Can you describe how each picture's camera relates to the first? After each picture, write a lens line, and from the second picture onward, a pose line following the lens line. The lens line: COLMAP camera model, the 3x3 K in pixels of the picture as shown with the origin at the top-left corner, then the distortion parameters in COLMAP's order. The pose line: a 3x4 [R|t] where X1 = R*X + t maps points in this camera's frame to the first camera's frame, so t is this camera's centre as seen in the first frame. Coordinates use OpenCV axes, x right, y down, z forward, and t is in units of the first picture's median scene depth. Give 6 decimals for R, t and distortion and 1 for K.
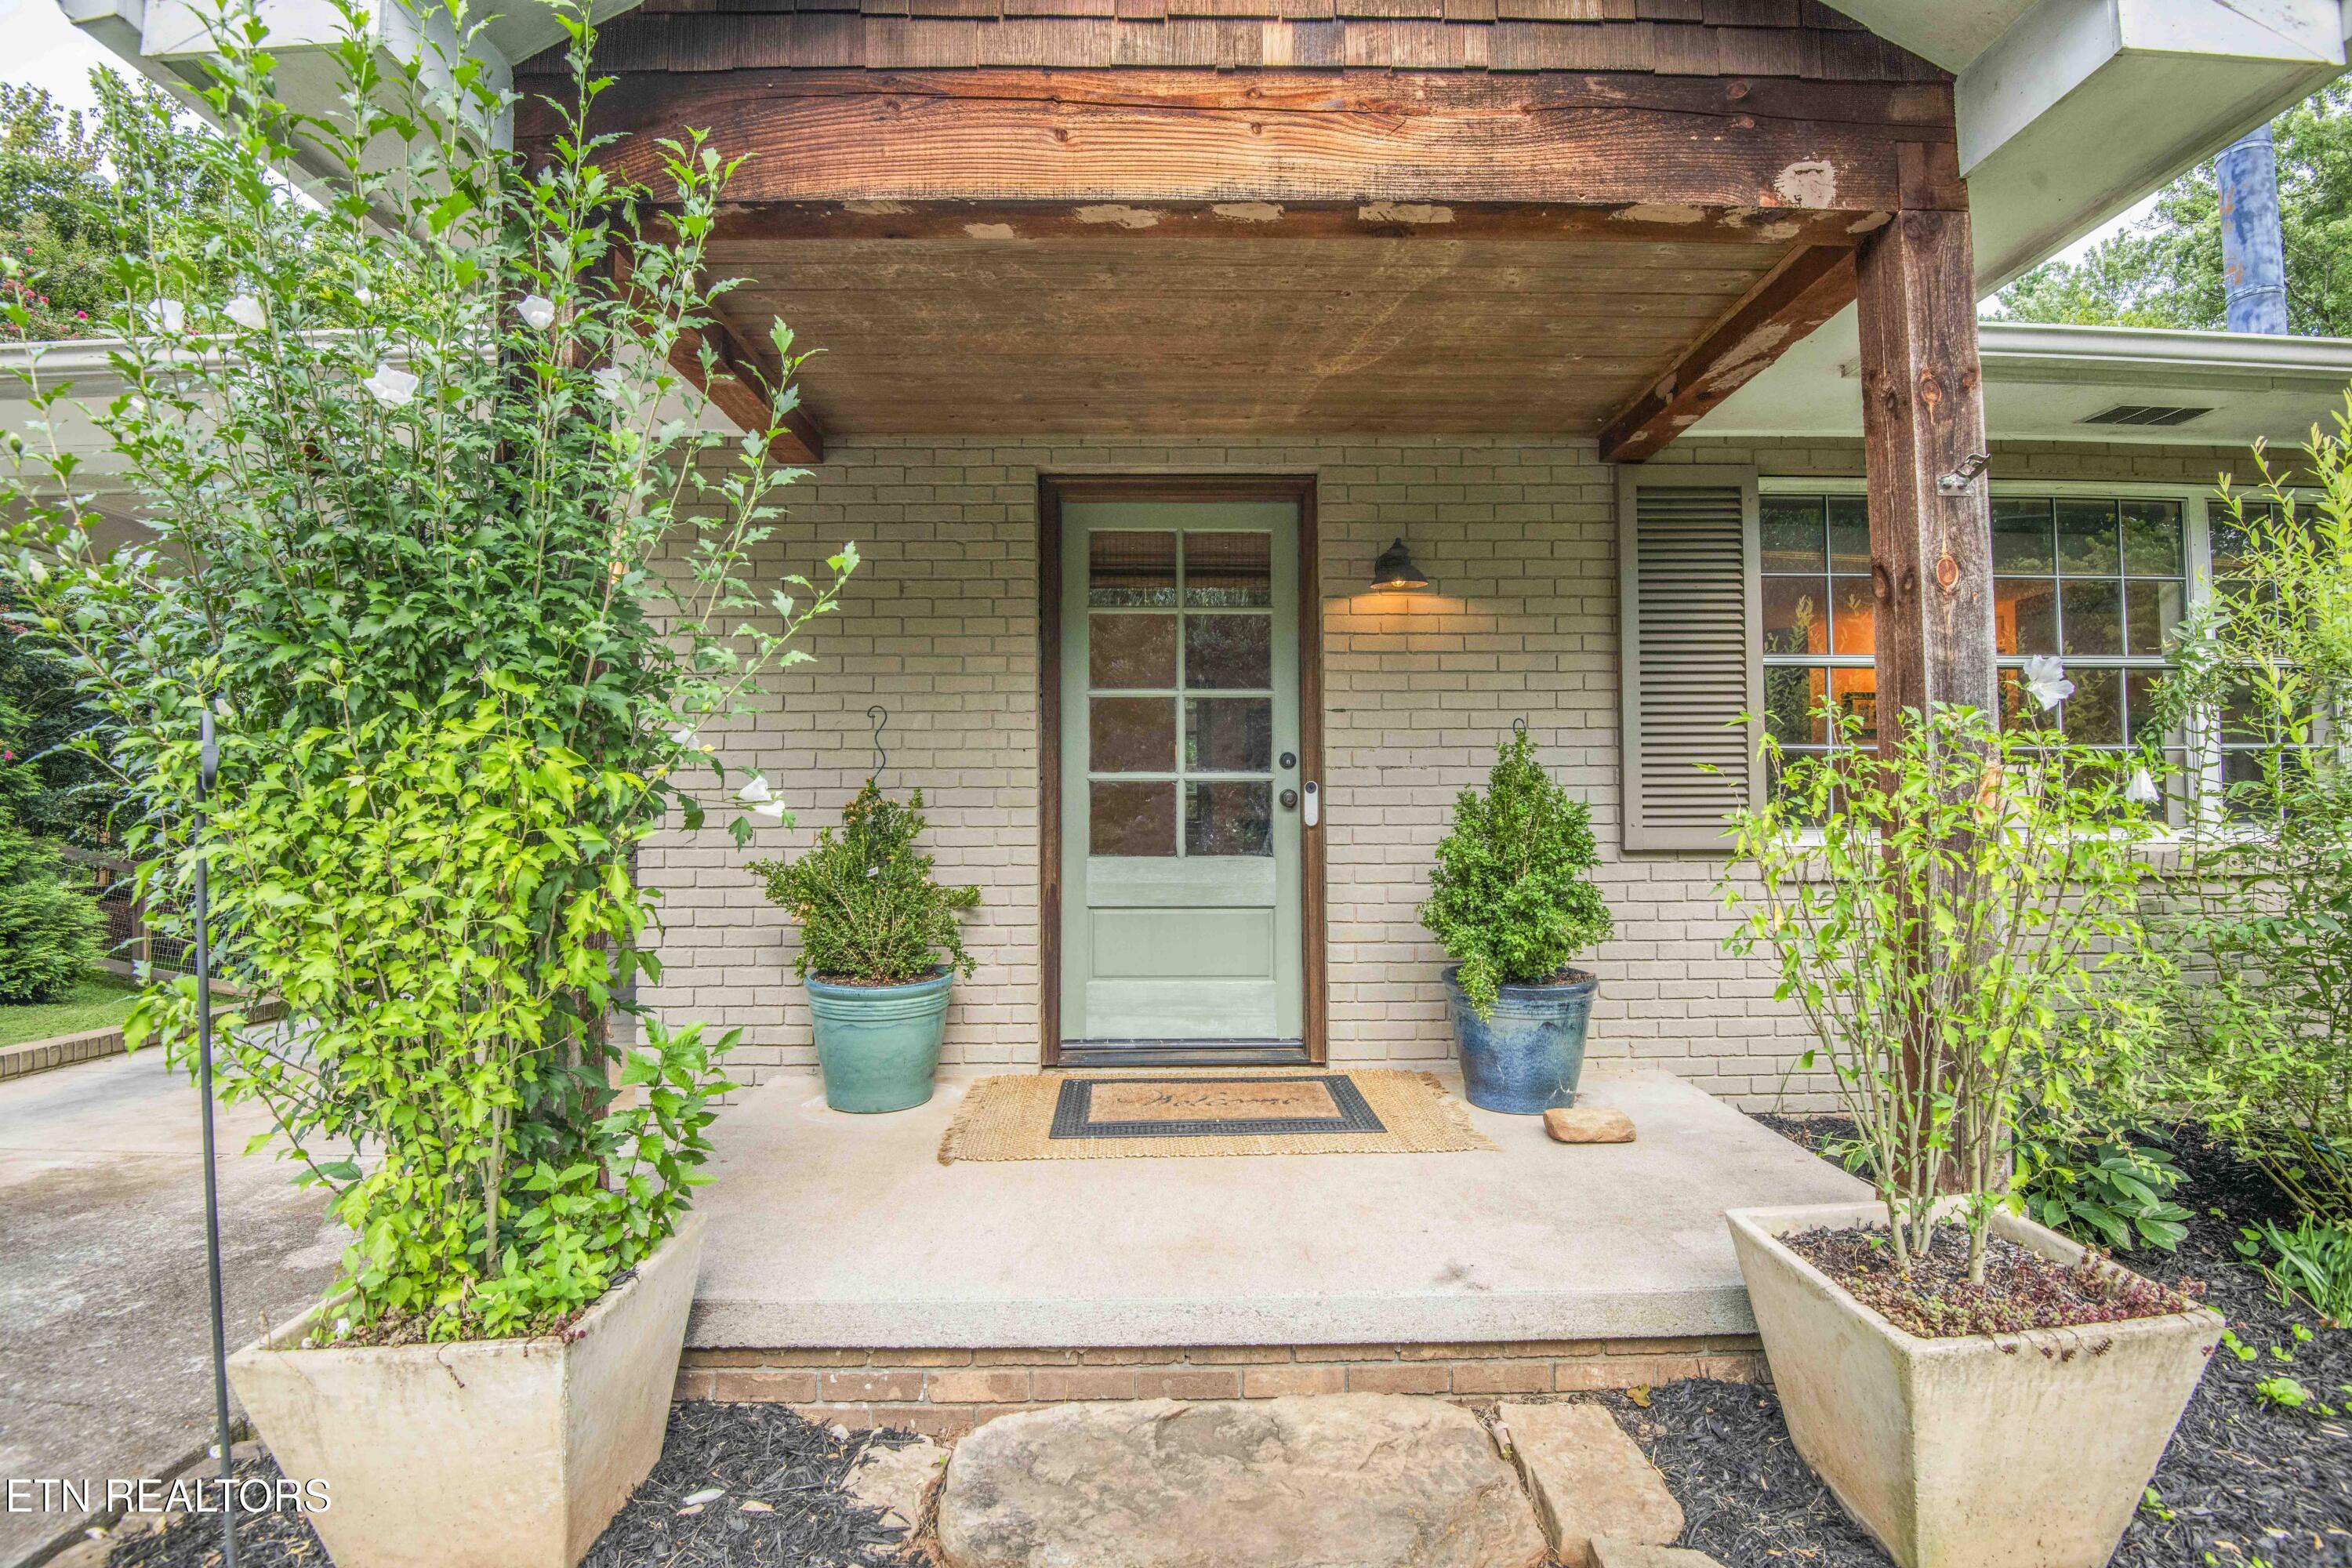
lens RADIAL K [[1055.4, 0, 1188.2], [0, 1055.4, 784.9], [0, 0, 1]] dist [-0.050383, -0.001574]
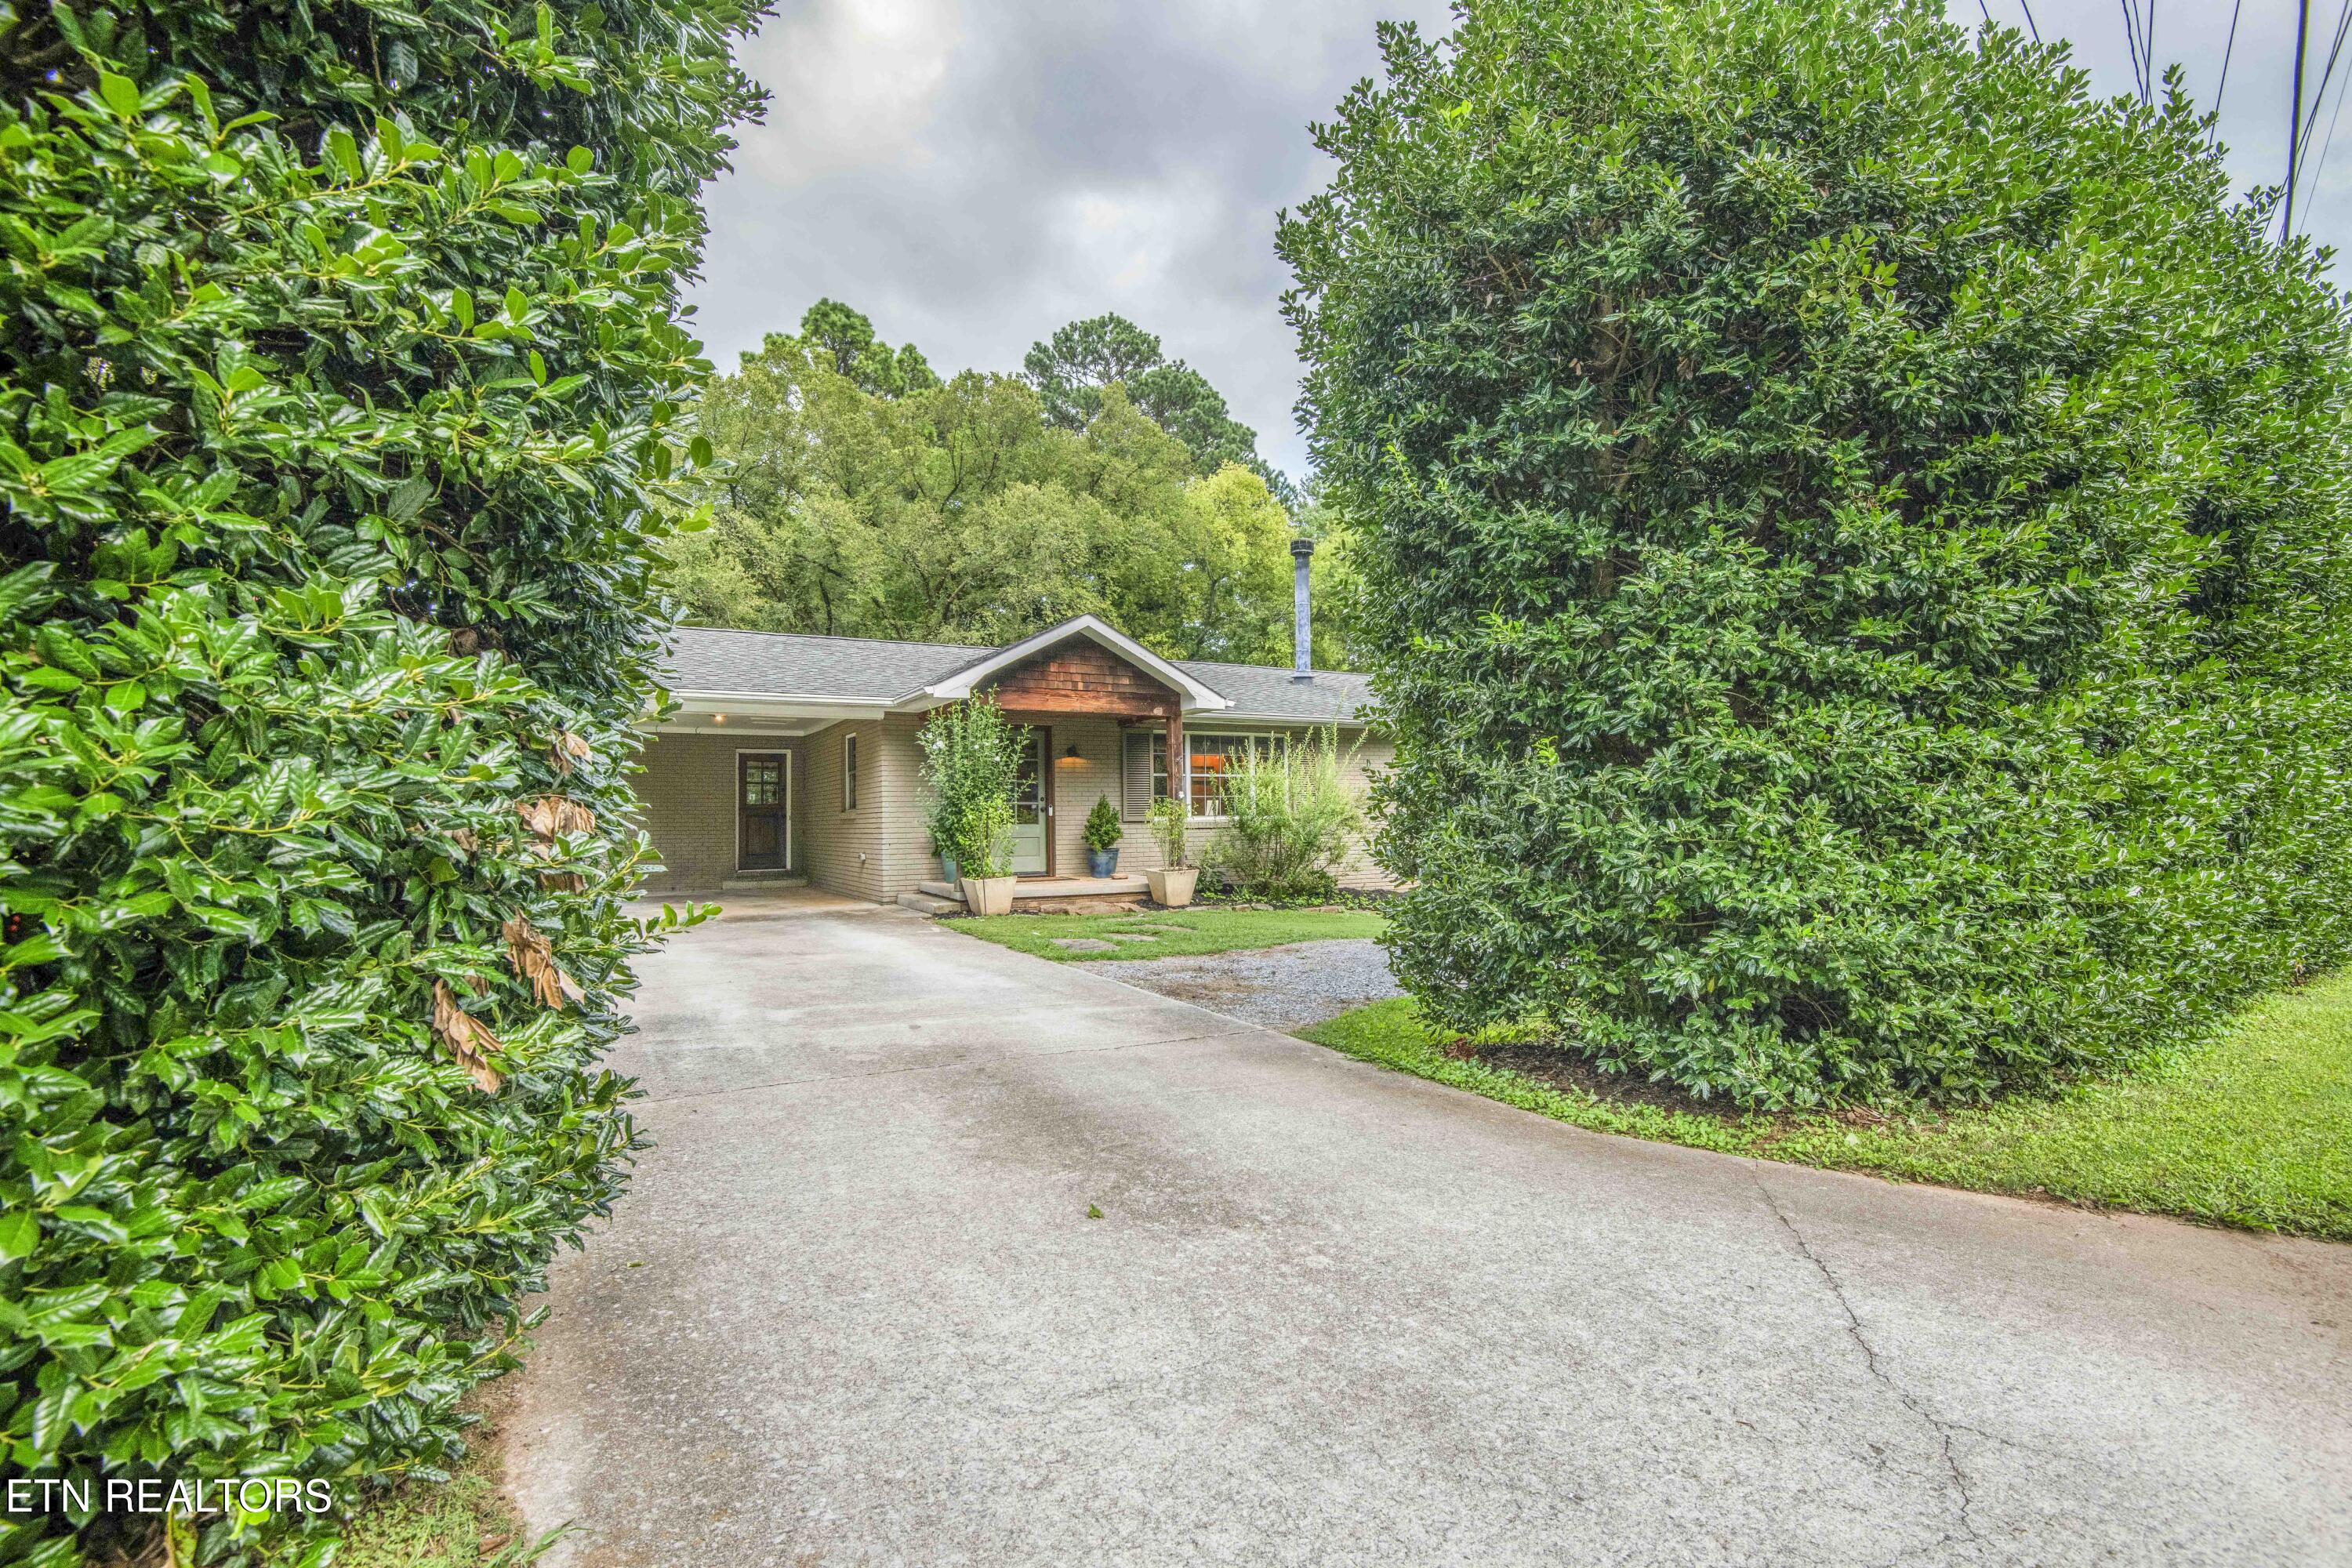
lens RADIAL K [[1055.4, 0, 1188.2], [0, 1055.4, 784.9], [0, 0, 1]] dist [-0.050383, -0.001574]
pose [[0.864616, 0.008363, 0.502363, -1.445687], [-0.001261, 0.999894, -0.014475, -0.020532], [-0.502431, 0.011882, 0.864536, -2.725947]]
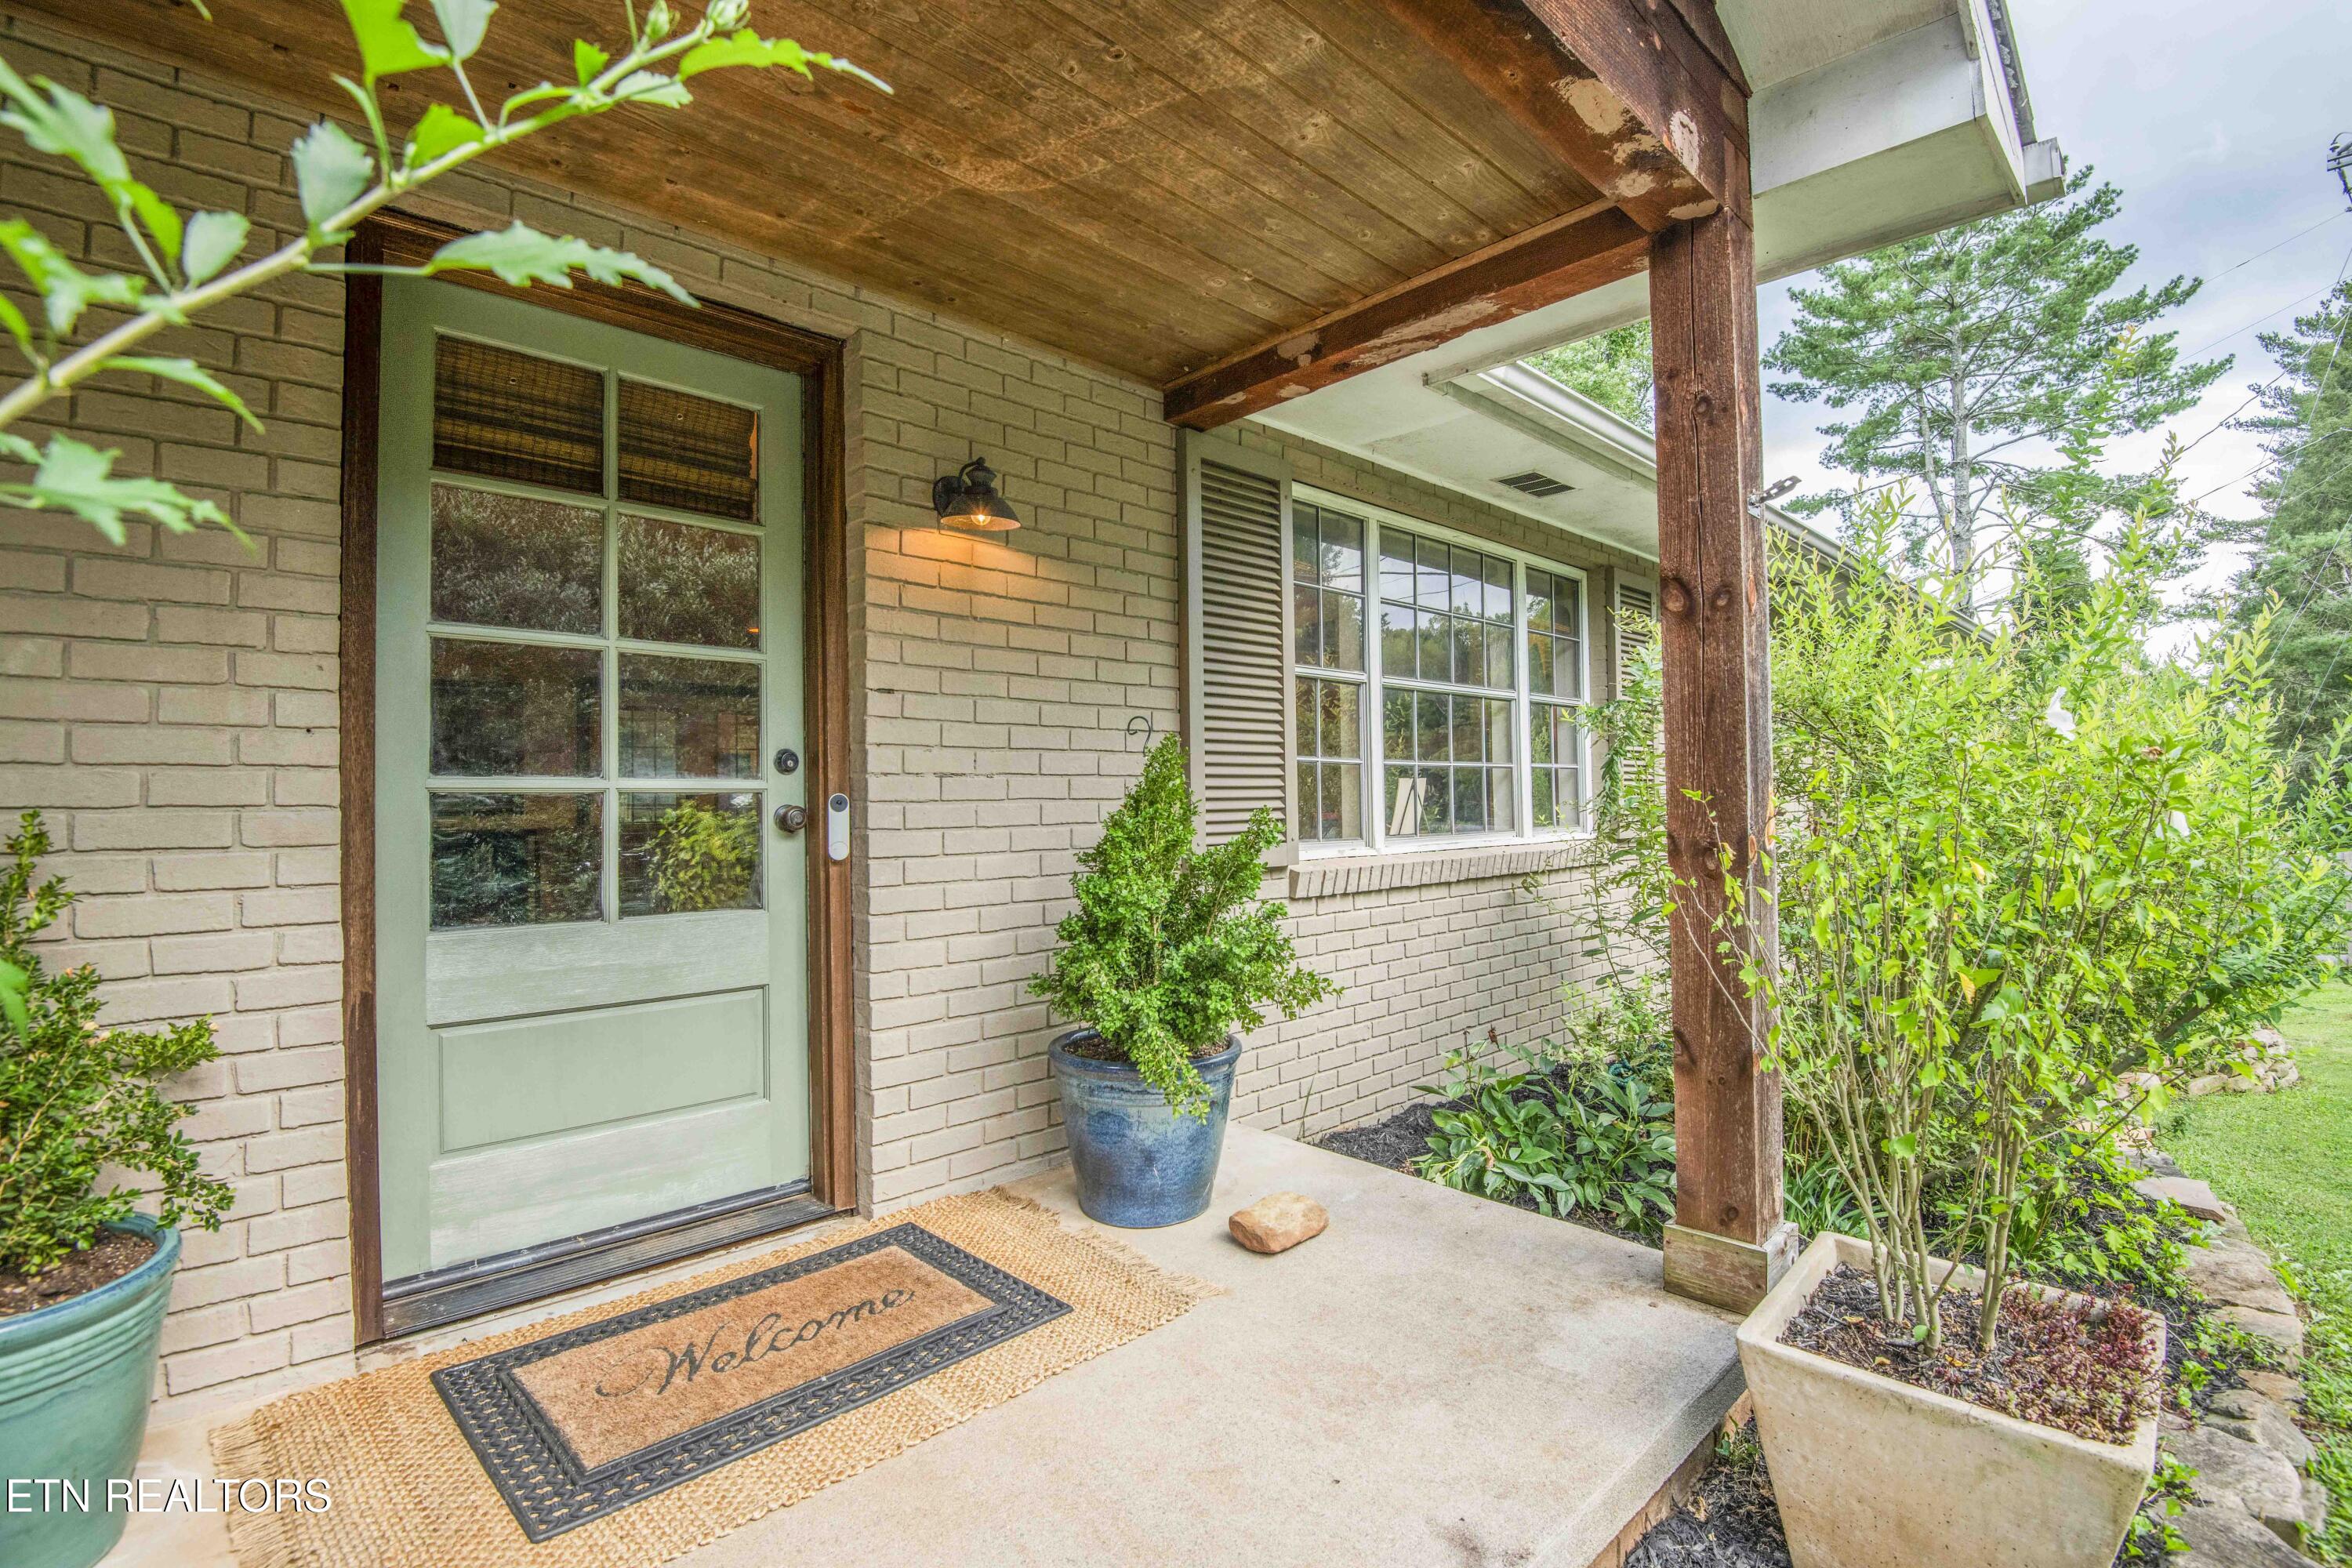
lens RADIAL K [[1055.4, 0, 1188.2], [0, 1055.4, 784.9], [0, 0, 1]] dist [-0.050383, -0.001574]
pose [[0.721360, 0.007424, 0.692520, -0.186221], [-0.008481, 0.999962, -0.001886, -0.009898], [-0.692508, -0.004513, 0.721396, 0.369425]]
